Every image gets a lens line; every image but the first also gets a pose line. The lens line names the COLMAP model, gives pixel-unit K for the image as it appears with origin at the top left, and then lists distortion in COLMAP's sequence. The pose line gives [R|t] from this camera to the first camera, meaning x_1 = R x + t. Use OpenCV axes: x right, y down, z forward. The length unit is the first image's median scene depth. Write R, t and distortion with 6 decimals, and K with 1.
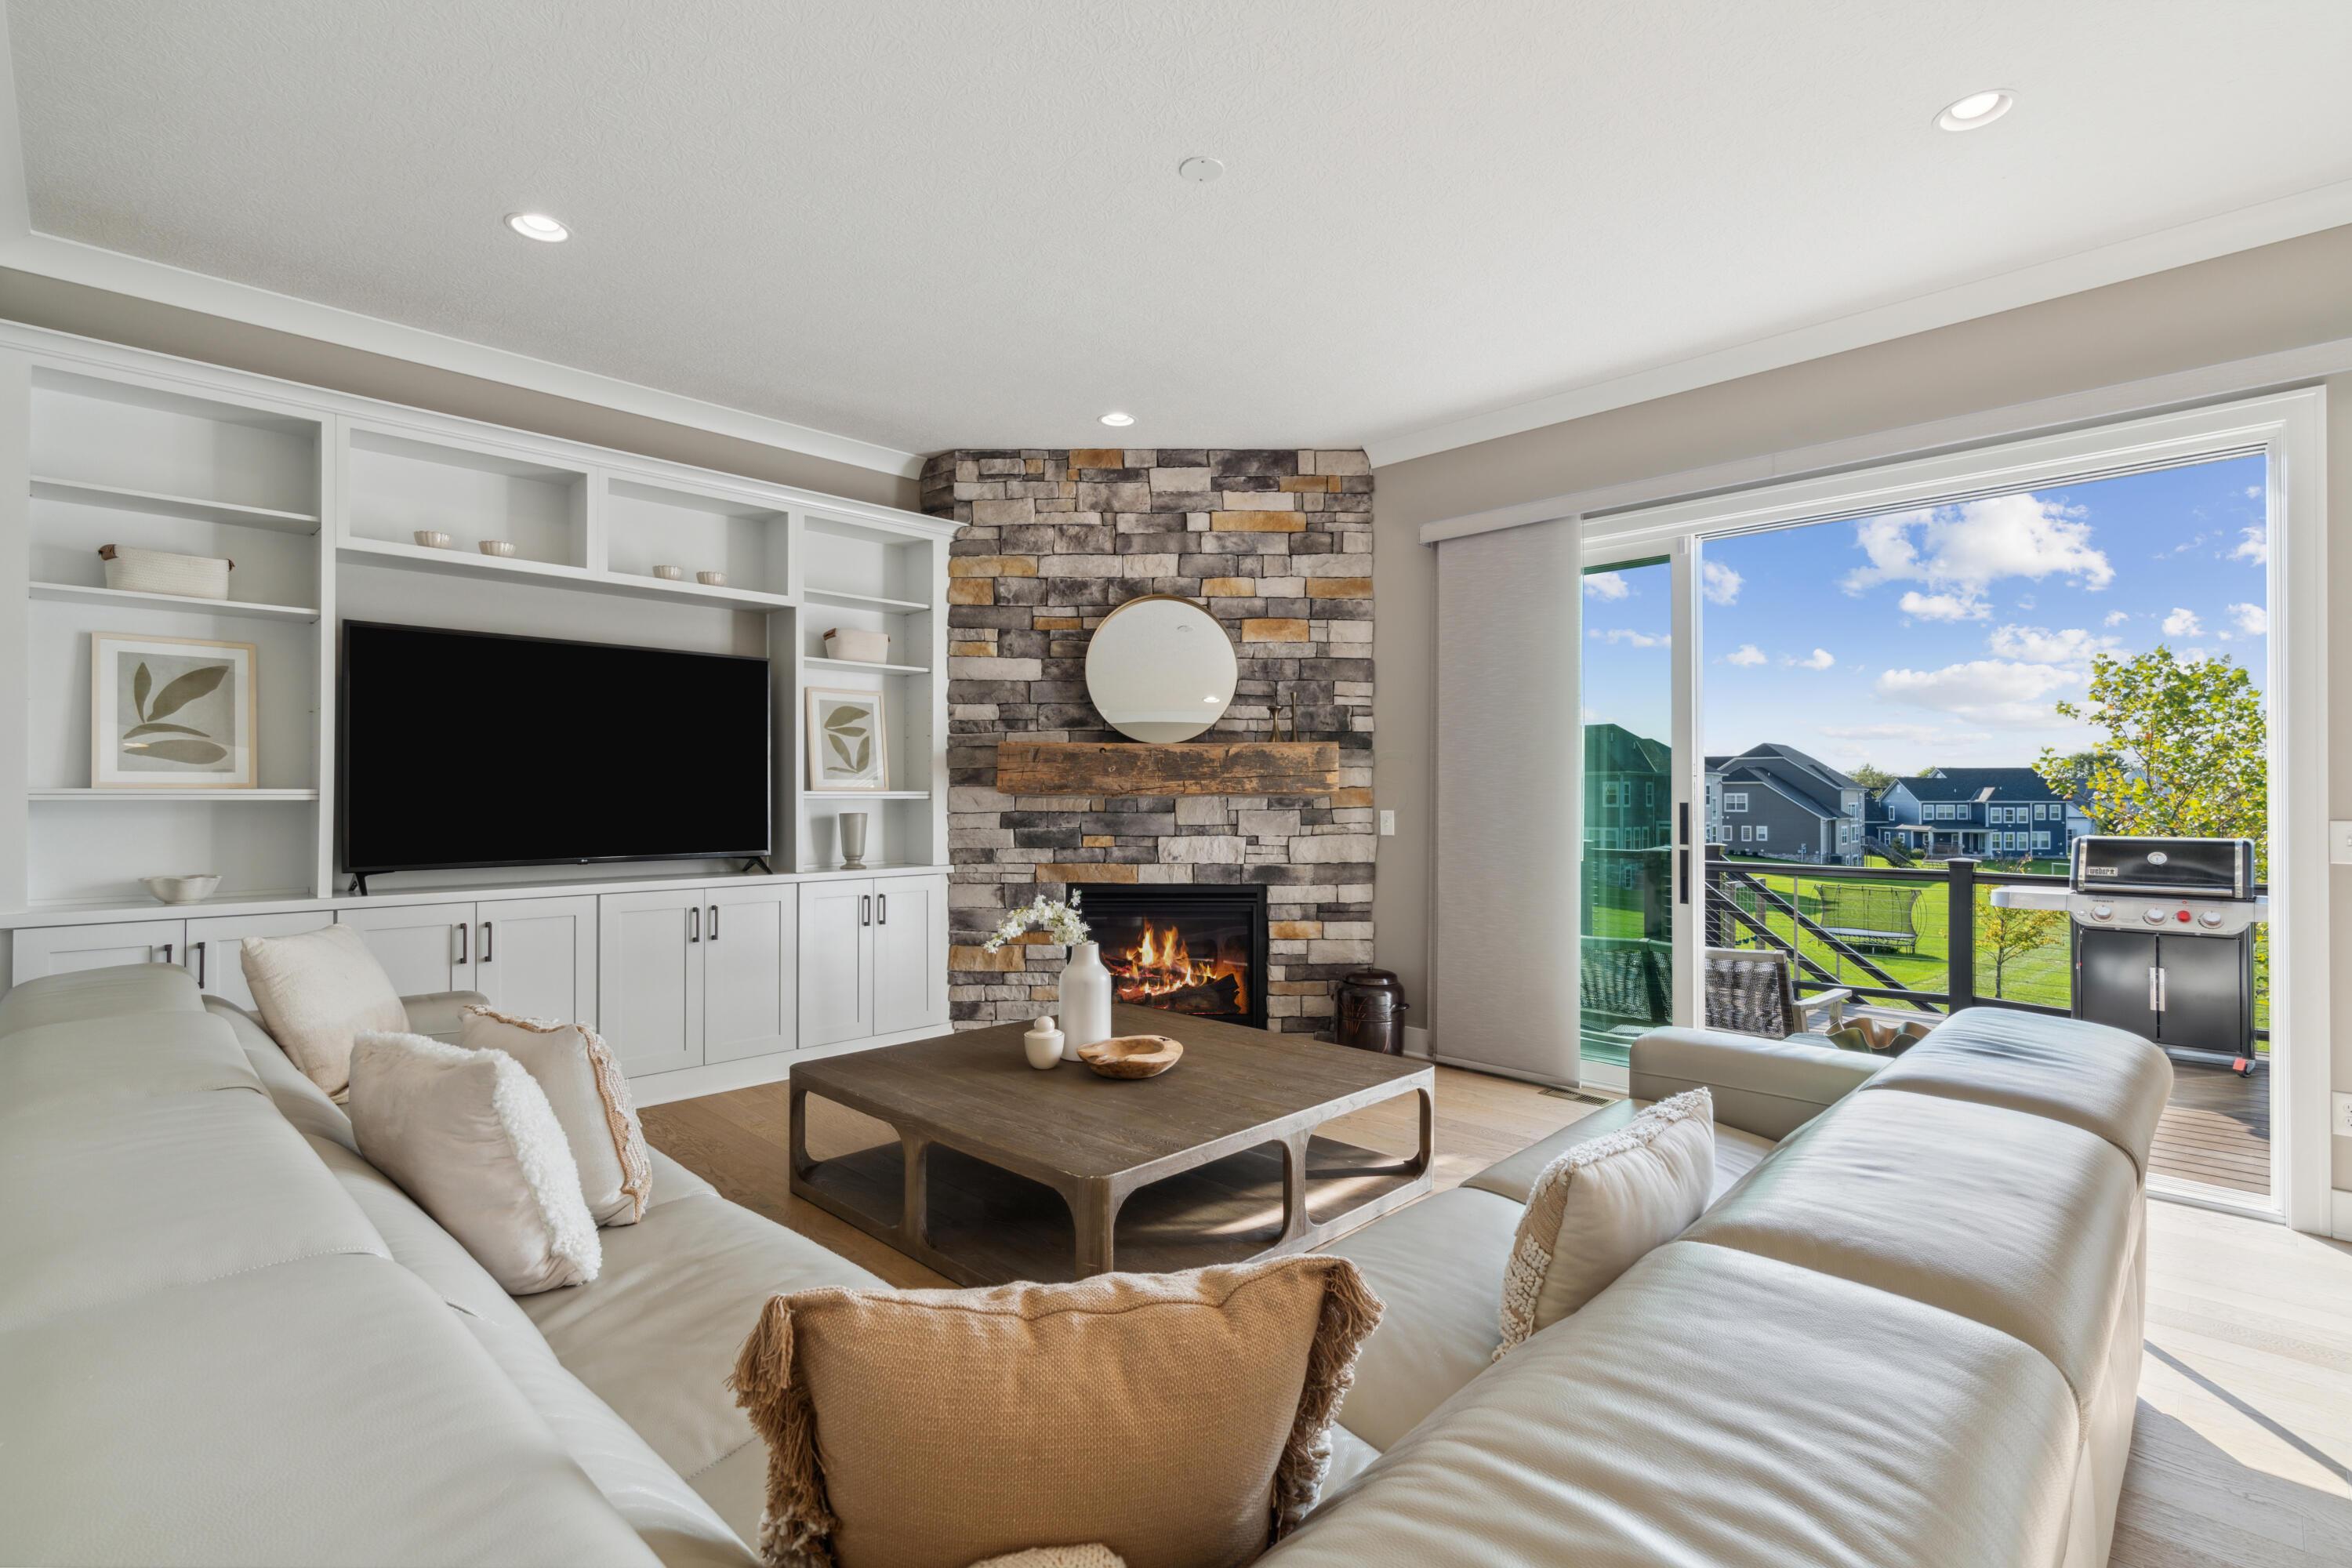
lens RADIAL K [[1075.8, 0, 1176.0], [0, 1075.8, 784.0], [0, 0, 1]] dist [-0.002610, 0.000422]
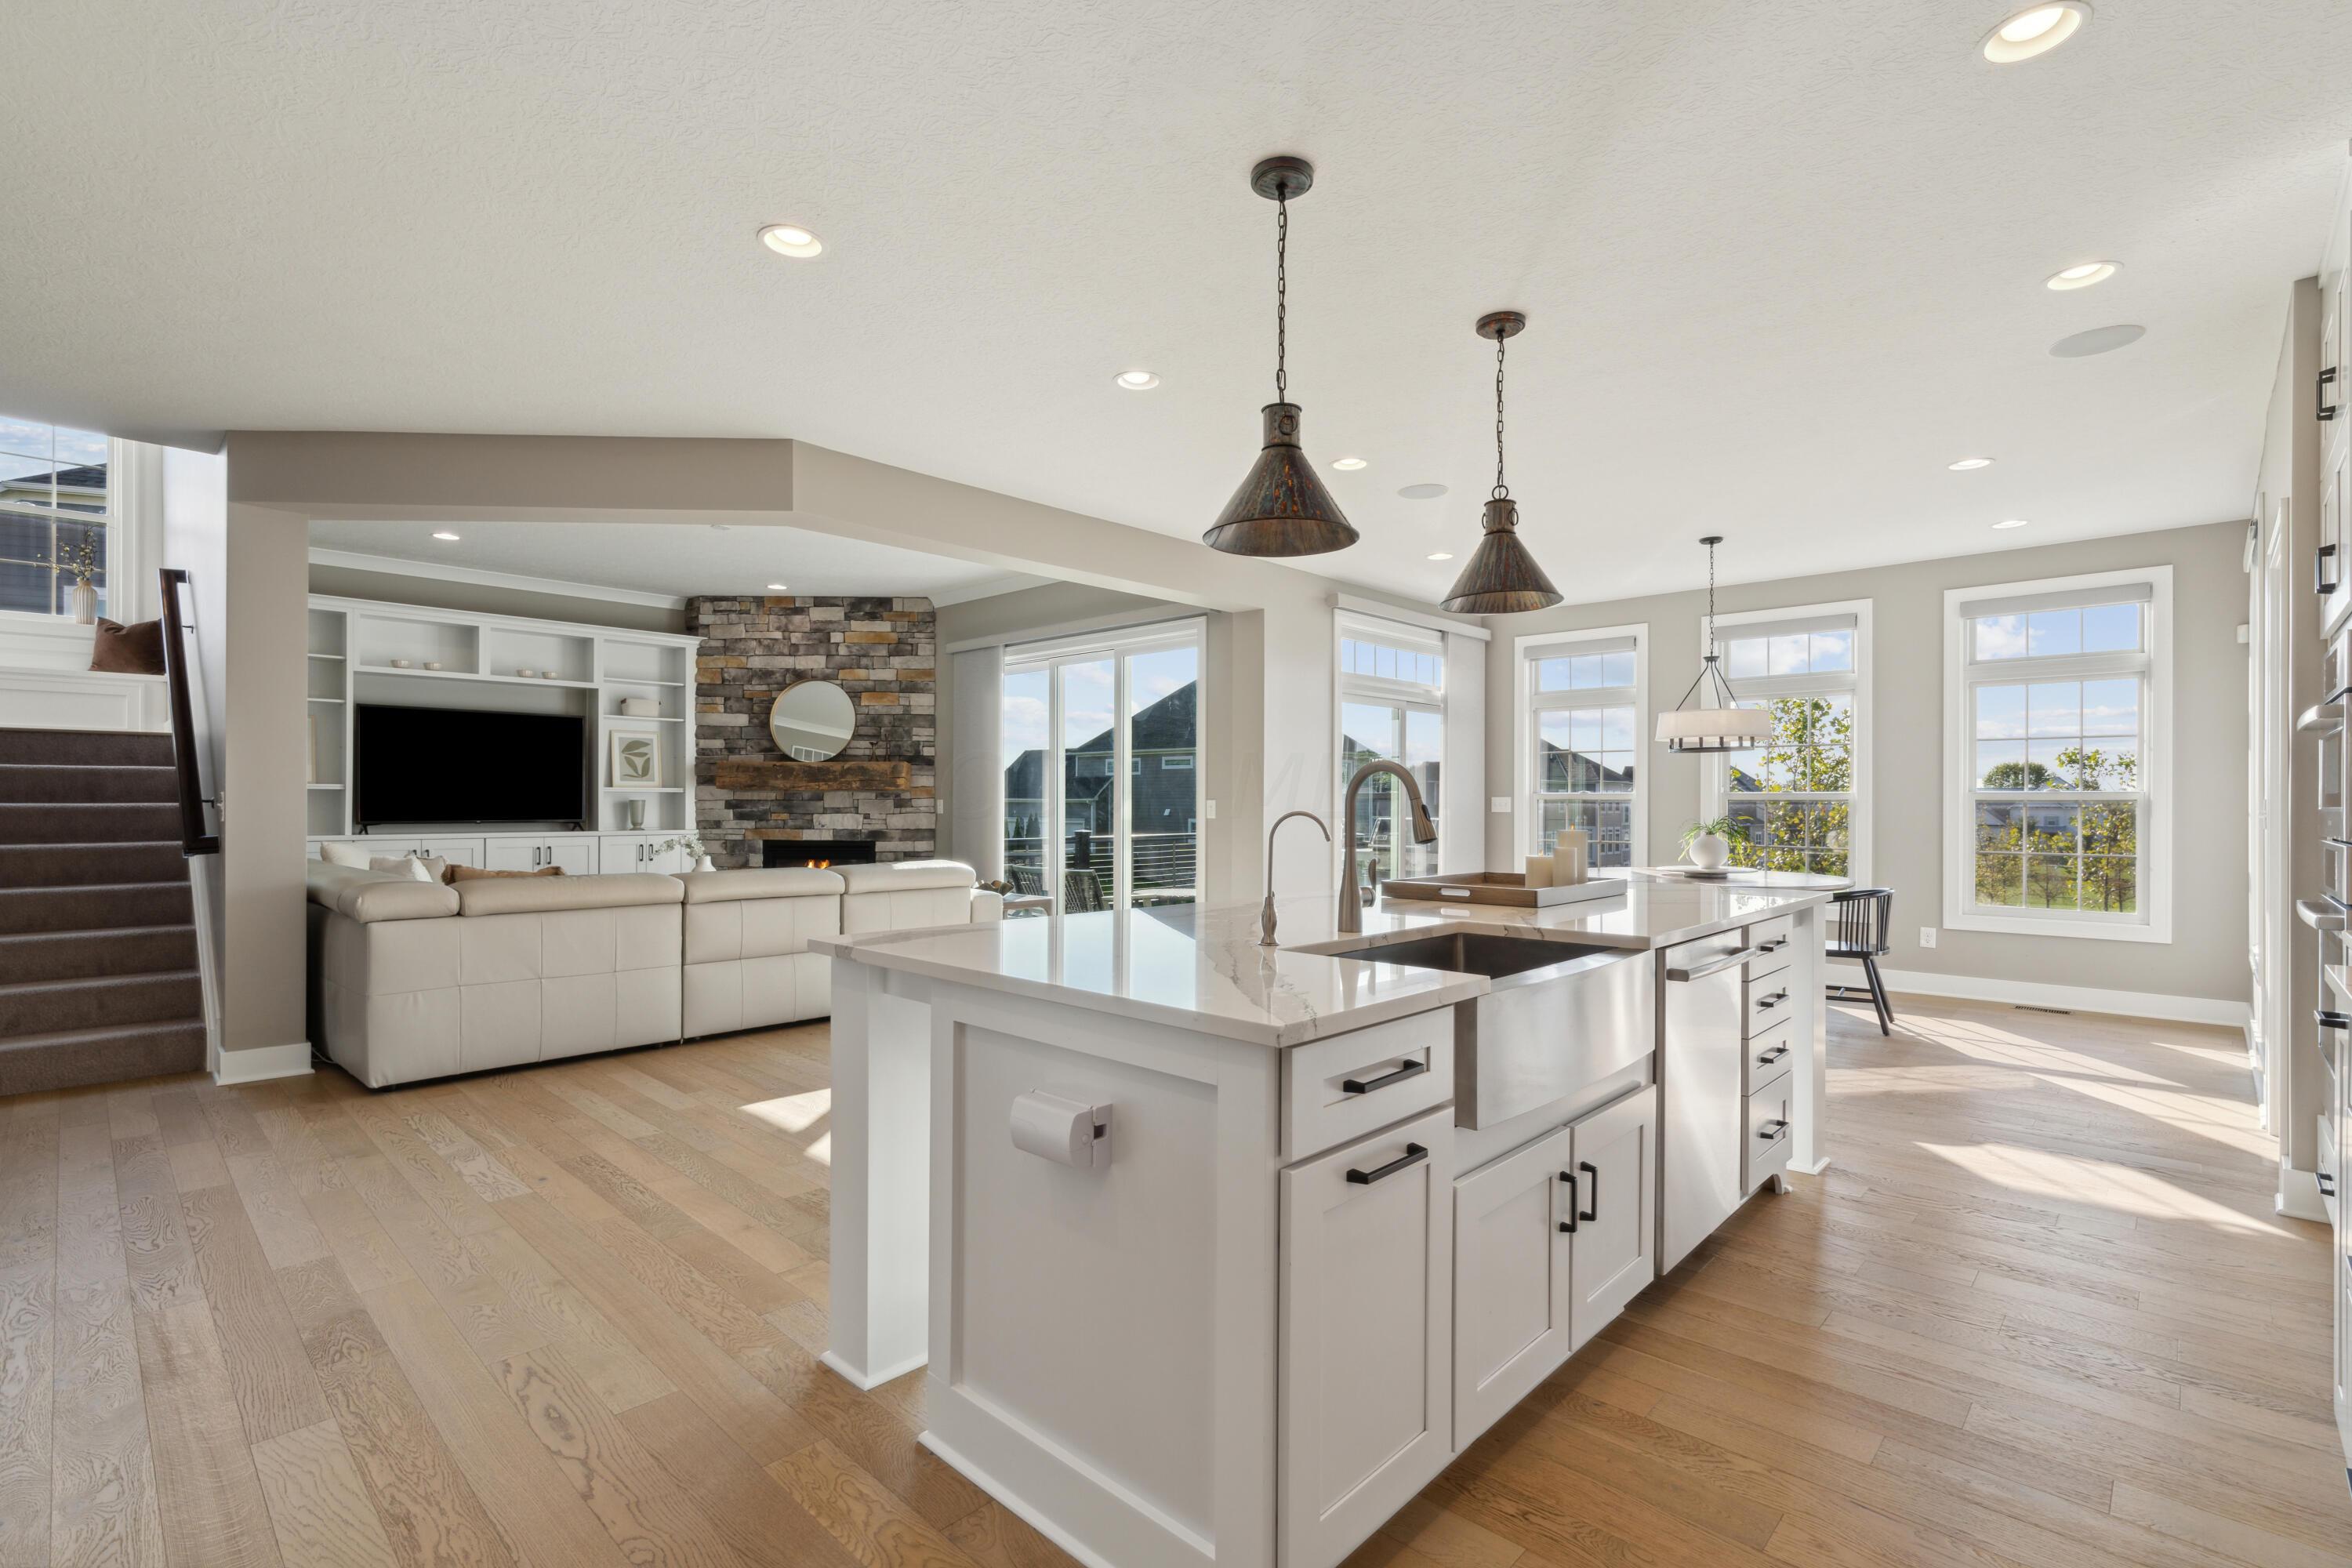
lens RADIAL K [[1046.5, 0, 1162.5], [0, 1046.5, 798.0], [0, 0, 1]] dist [-0.000136, 0.000187]
pose [[0.999927, 0.003154, 0.011622, 0.542411], [-0.003241, 0.999967, 0.007494, 0.007481], [-0.011598, -0.007531, 0.999904, -0.743973]]
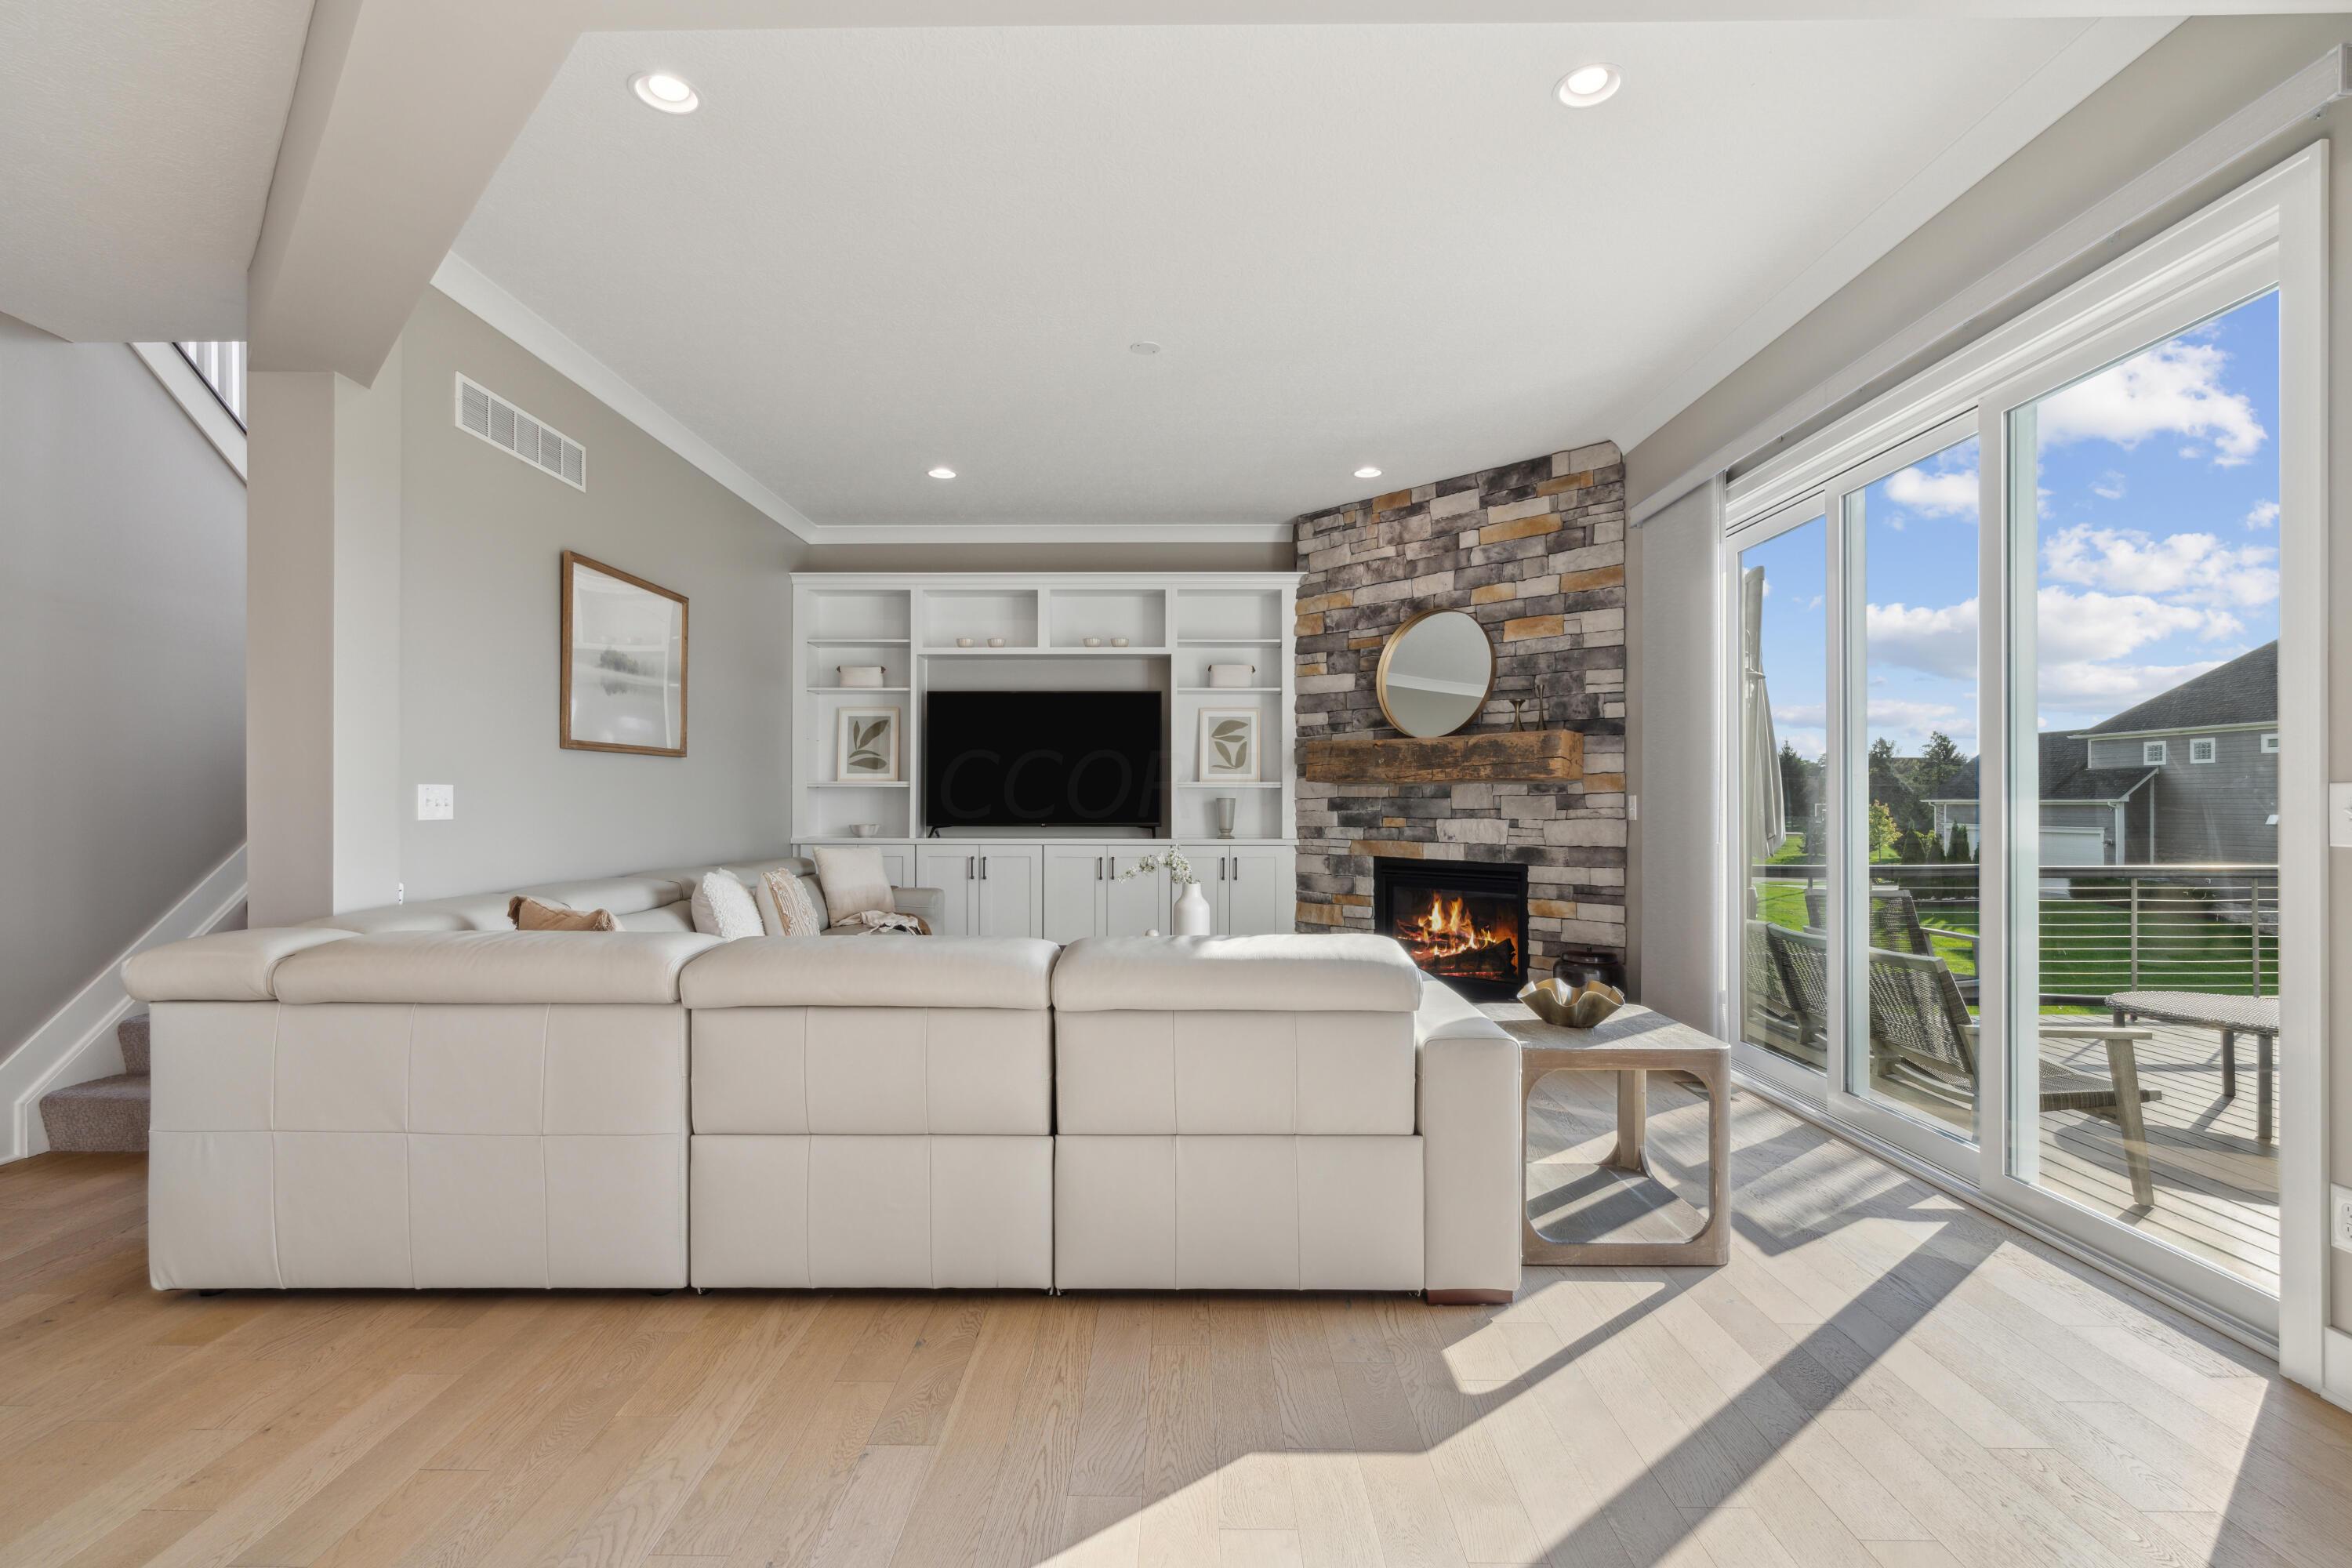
lens RADIAL K [[1057.4, 0, 1179.8], [0, 1057.4, 793.7], [0, 0, 1]] dist [0.001021, 0.000436]
pose [[0.702745, -0.004752, -0.711425, 0.594166], [0.006036, 0.999982, -0.000716, 0.021085], [0.711416, -0.003791, 0.702761, 0.008841]]
